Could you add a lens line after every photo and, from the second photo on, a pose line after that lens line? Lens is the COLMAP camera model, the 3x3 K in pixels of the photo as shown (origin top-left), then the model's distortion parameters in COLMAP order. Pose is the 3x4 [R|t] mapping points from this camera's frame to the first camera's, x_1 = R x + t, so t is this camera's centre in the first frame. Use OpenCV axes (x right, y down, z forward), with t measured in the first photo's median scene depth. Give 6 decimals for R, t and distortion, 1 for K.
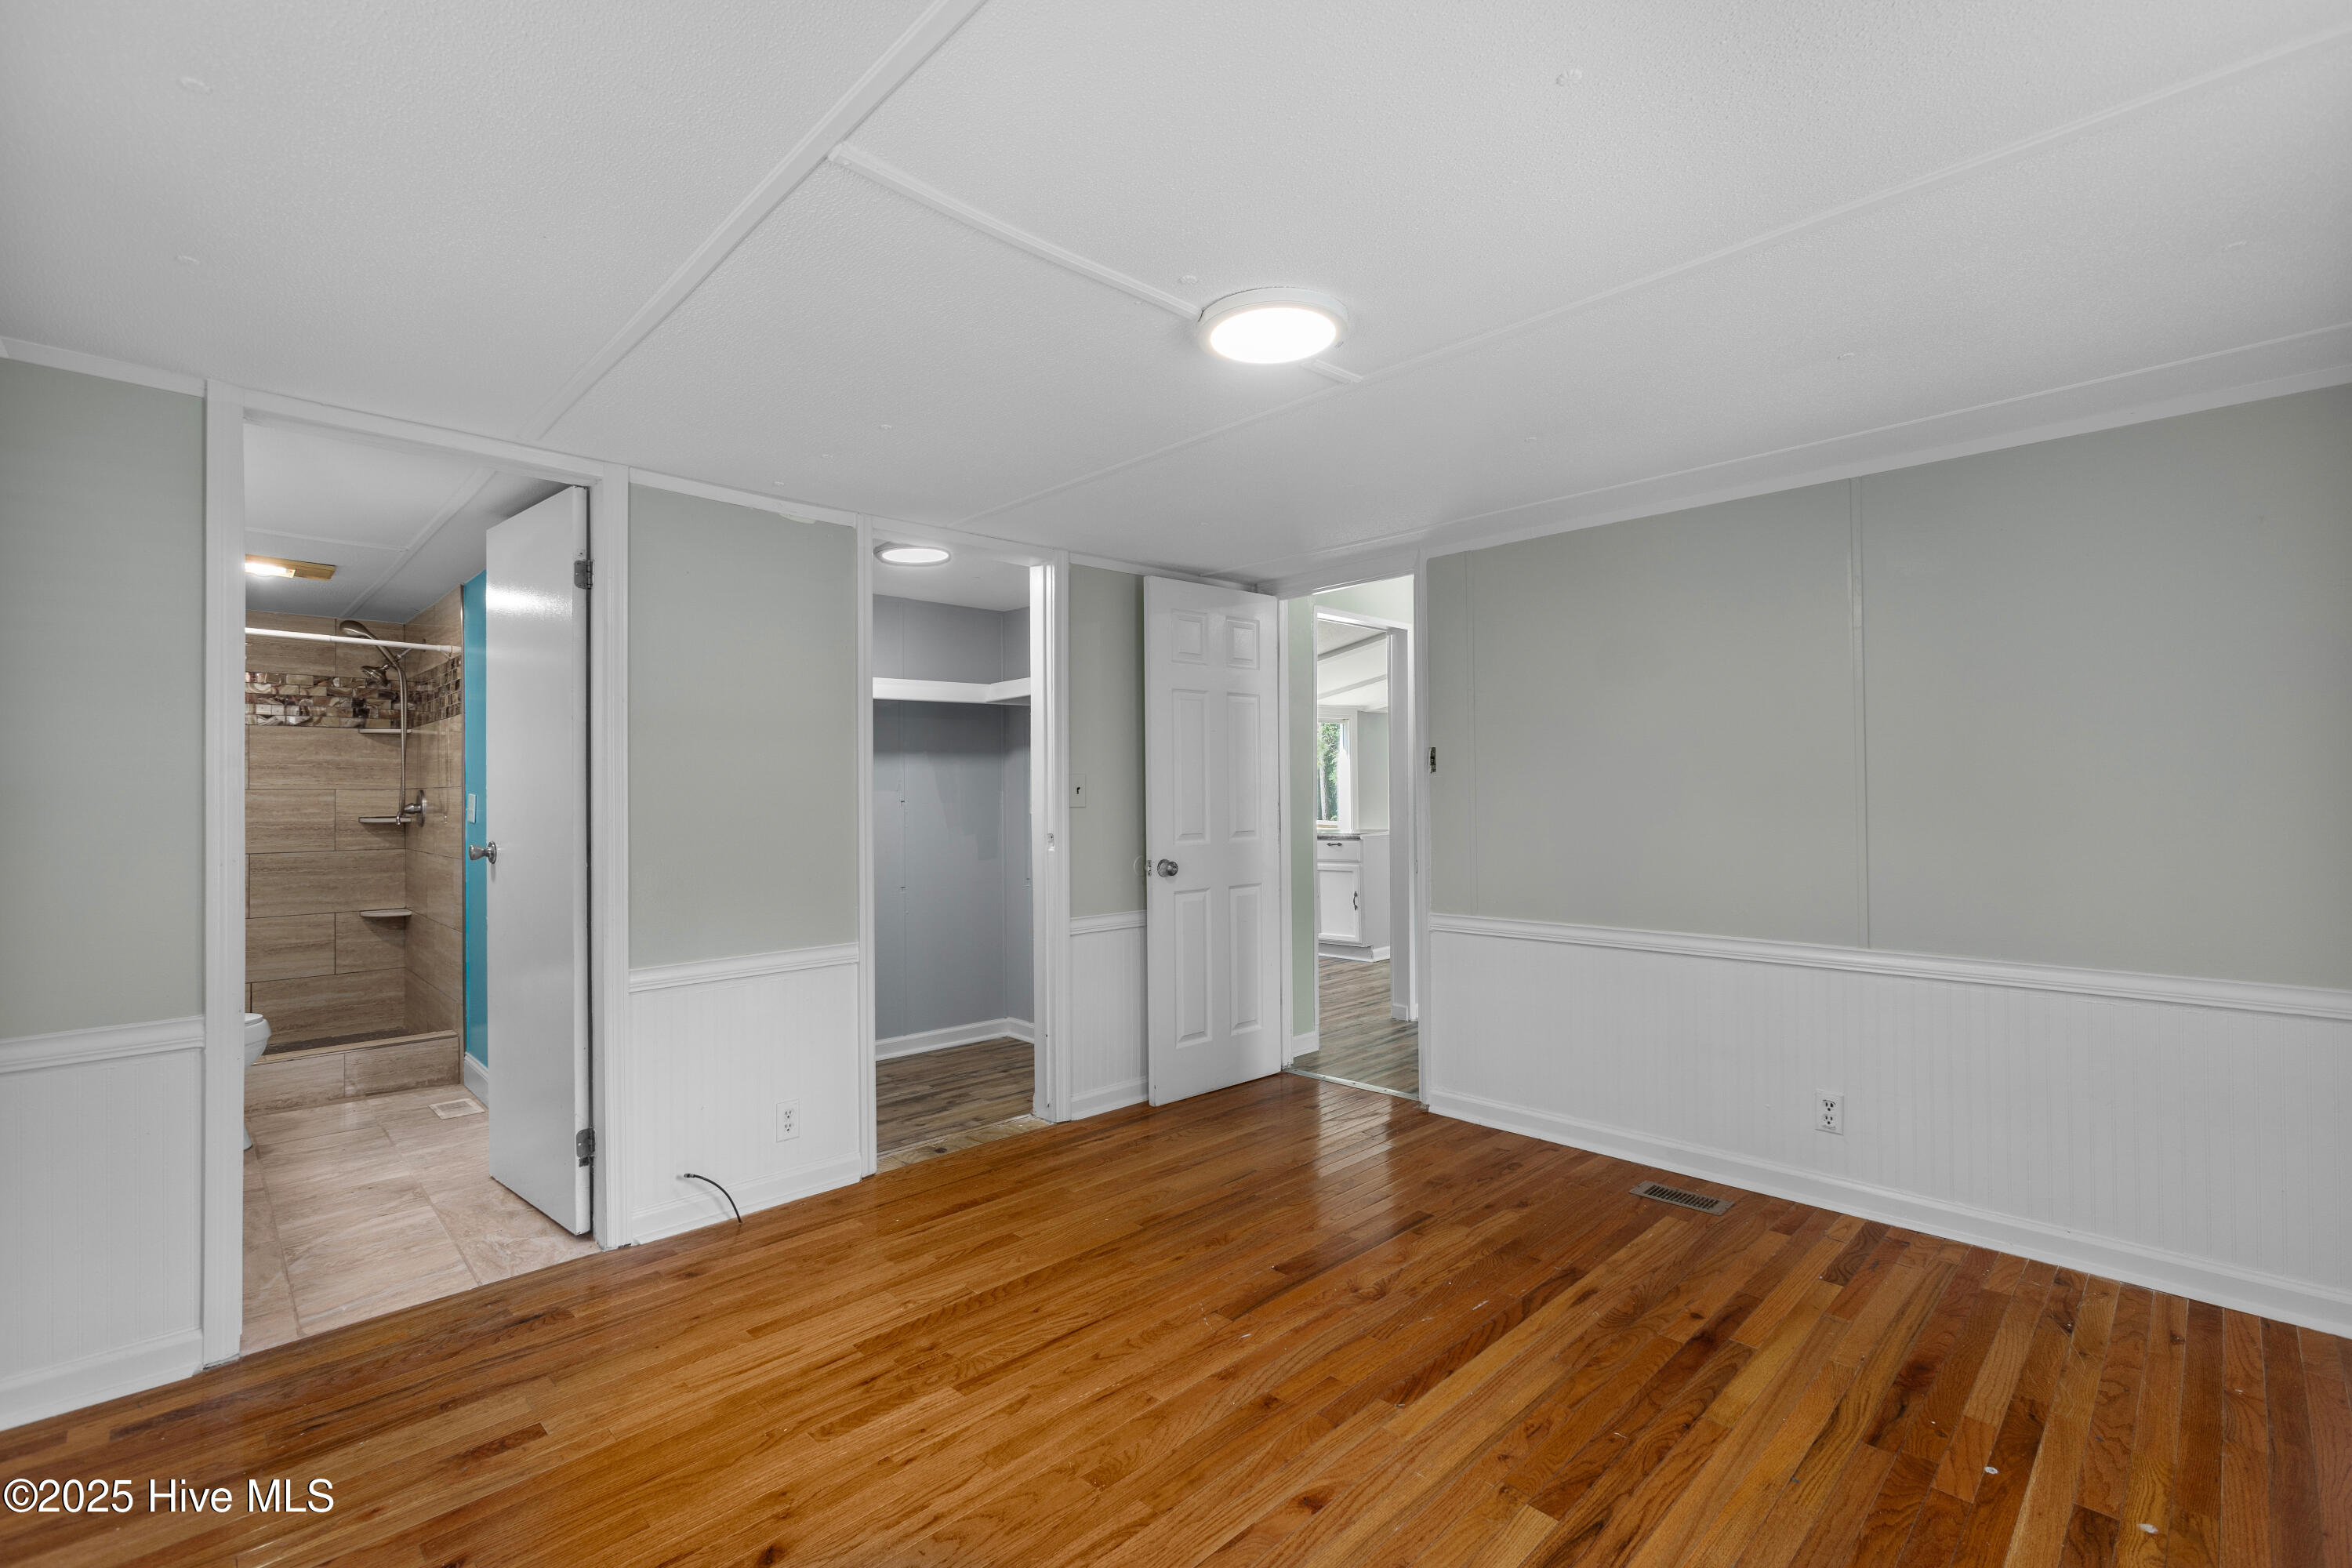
lens RADIAL K [[1066.3, 0, 1176.6], [0, 1066.3, 789.2], [0, 0, 1]] dist [-0.001744, 0.001641]
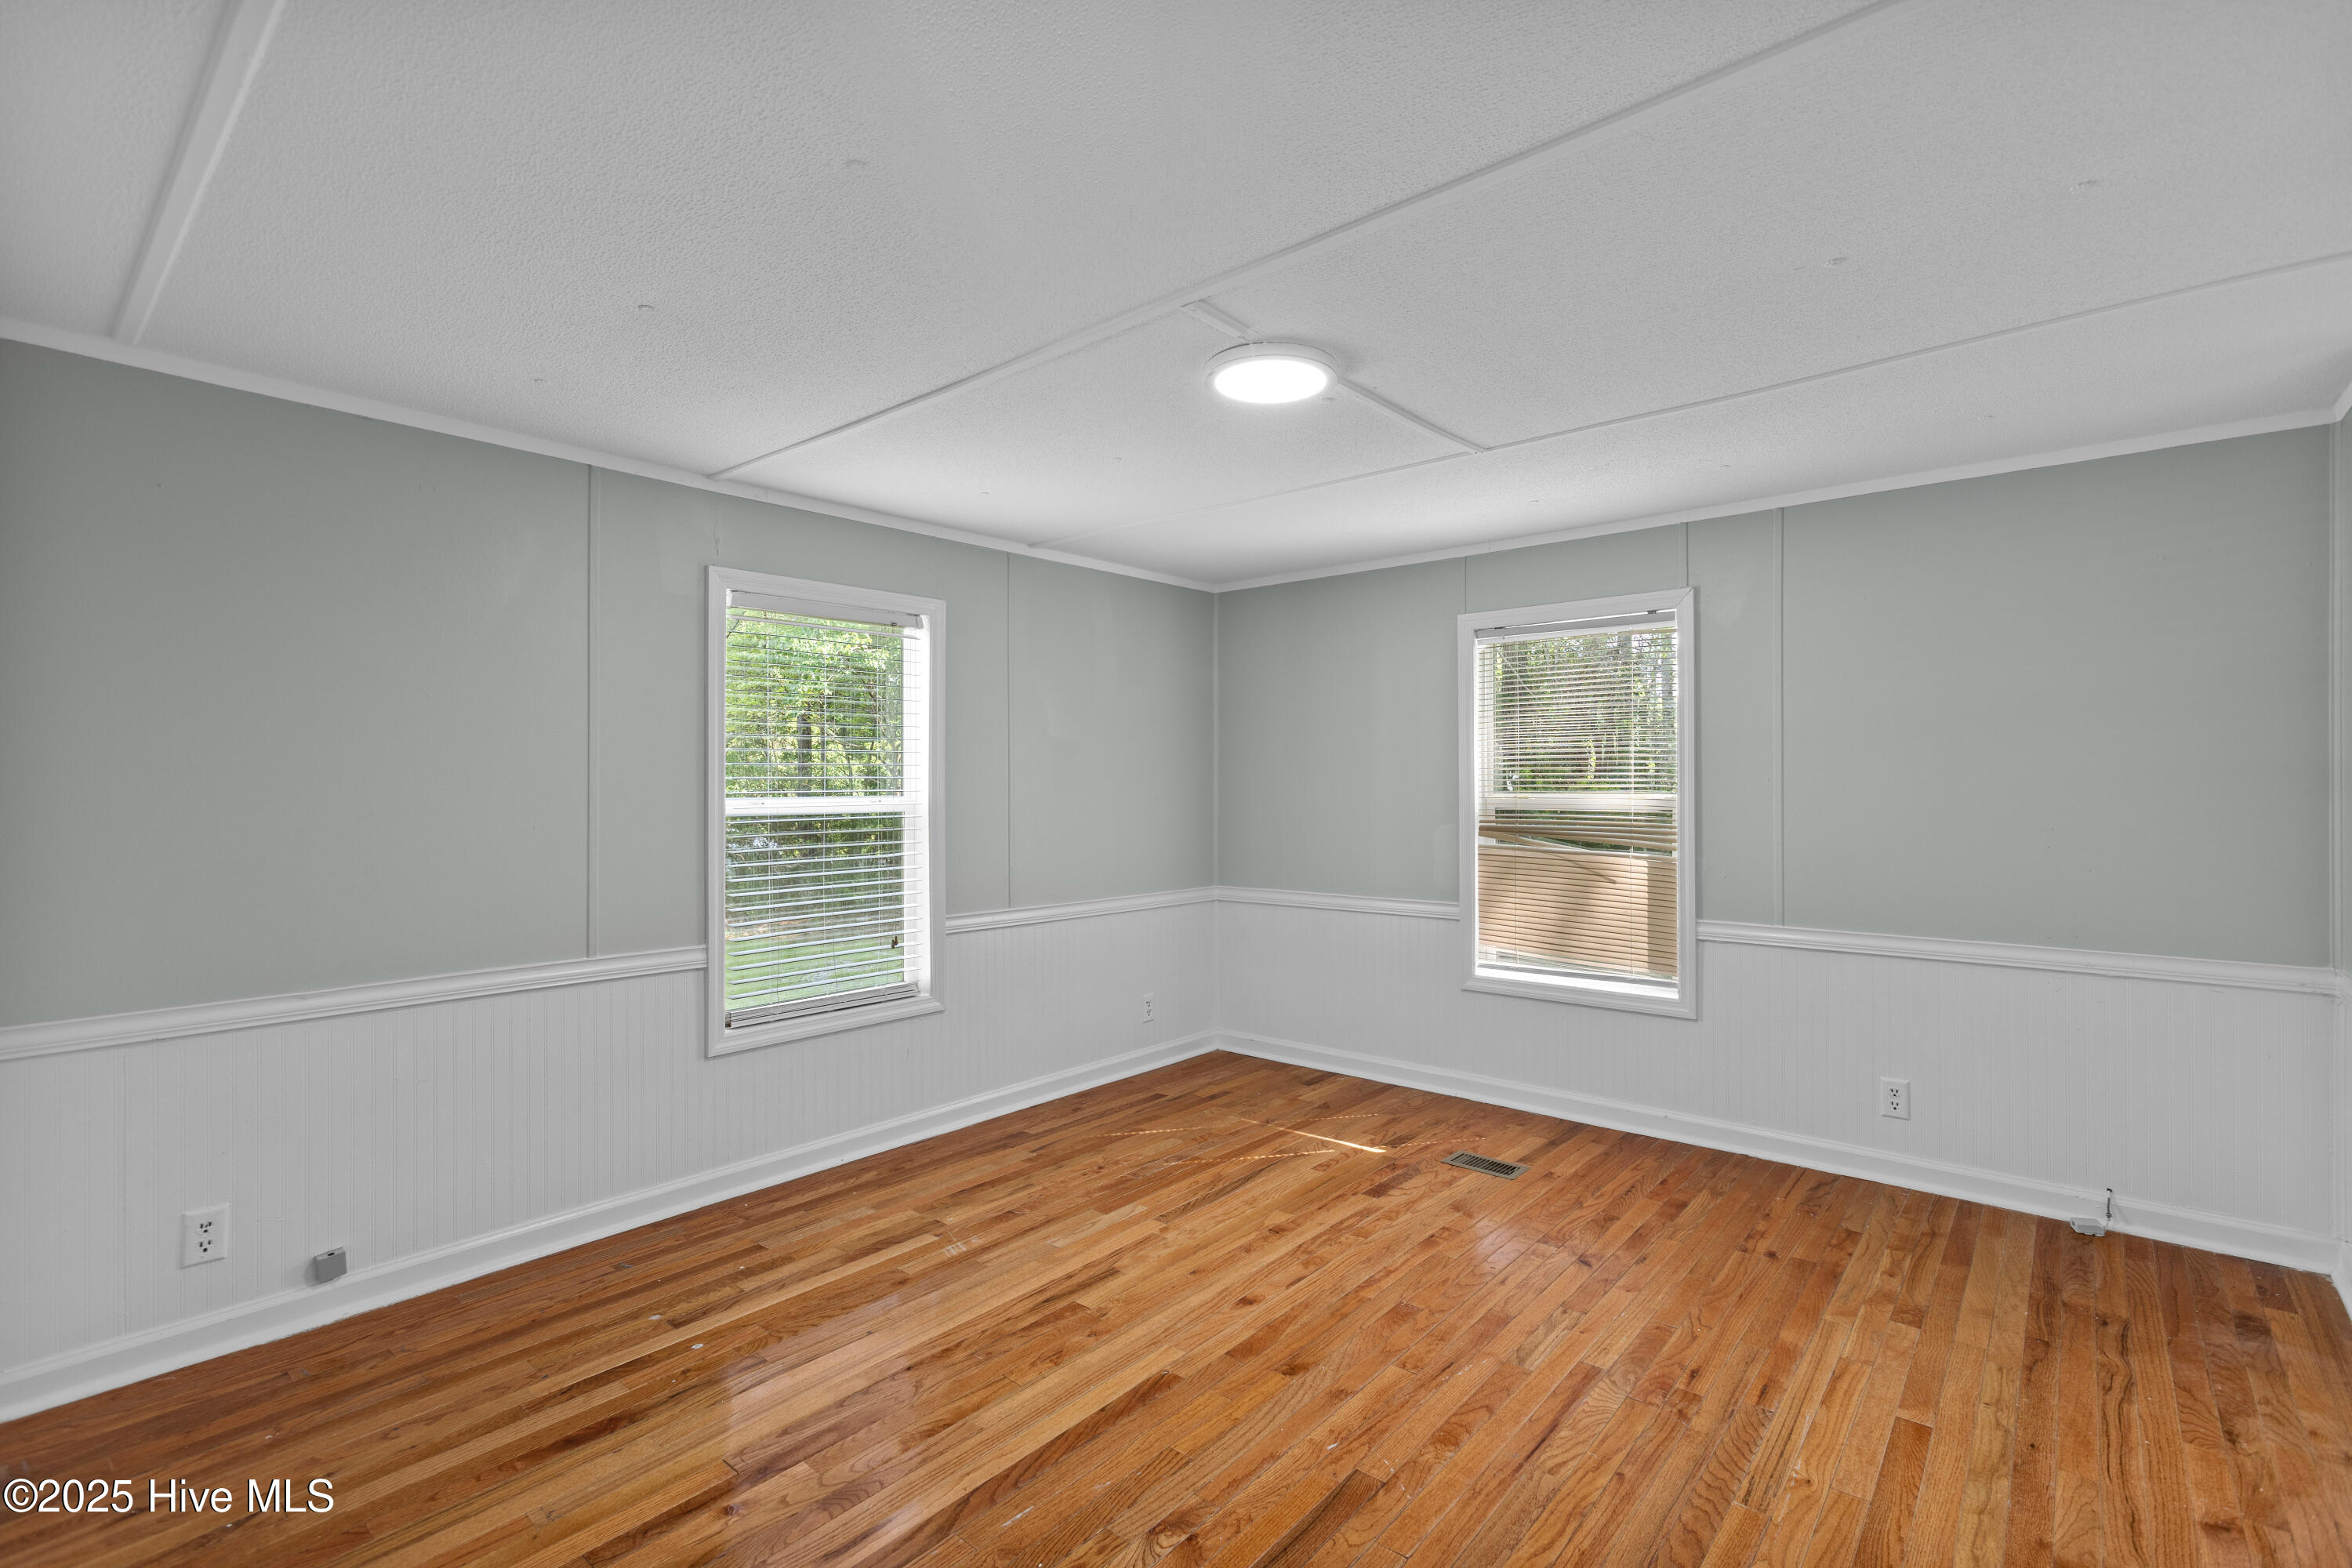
lens RADIAL K [[1066.3, 0, 1170.1], [0, 1066.3, 792.4], [0, 0, 1]] dist [-0.001744, 0.001641]
pose [[-0.997117, 0.012084, -0.074911, 0.272947], [0.011948, 0.999926, 0.002269, 0.005890], [0.074933, 0.001367, -0.997188, 2.011961]]
